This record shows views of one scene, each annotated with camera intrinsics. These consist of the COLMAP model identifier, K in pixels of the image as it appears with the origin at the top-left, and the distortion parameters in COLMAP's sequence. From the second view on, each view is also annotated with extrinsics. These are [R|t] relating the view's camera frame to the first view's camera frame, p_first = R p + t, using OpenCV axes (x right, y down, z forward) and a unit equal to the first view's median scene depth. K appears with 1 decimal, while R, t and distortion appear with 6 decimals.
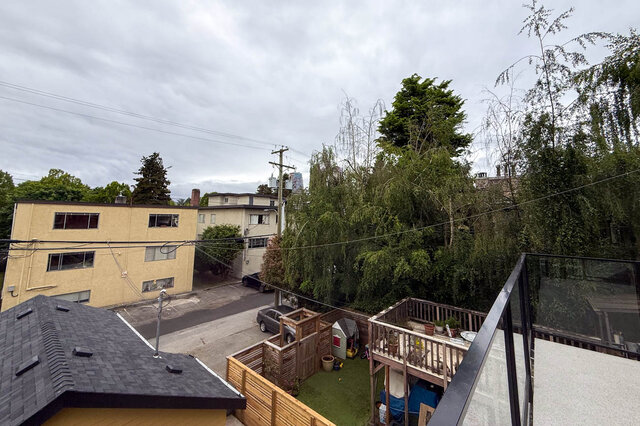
lens RADIAL K [[254.7, 0, 300.4], [0, 254.7, 185.3], [0, 0, 1]] dist [0.001044, 0.000116]
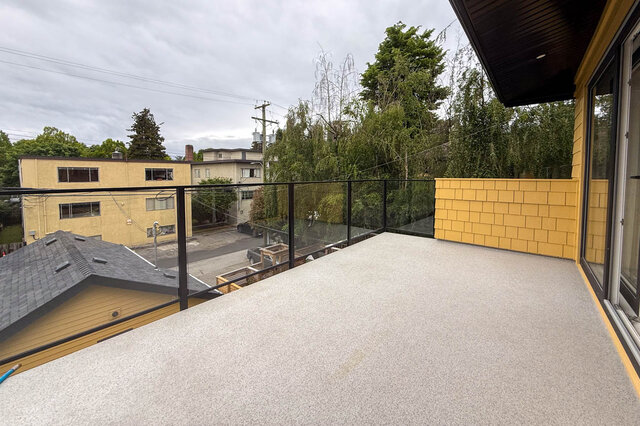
lens RADIAL K [[258.4, 0, 305.5], [0, 258.4, 190.0], [0, 0, 1]] dist [0.001340, -0.000148]
pose [[0.999897, -0.013655, 0.004342, 0.077968], [0.012612, 0.982539, 0.185630, 0.007926], [-0.006801, -0.185556, 0.982610, -0.093963]]
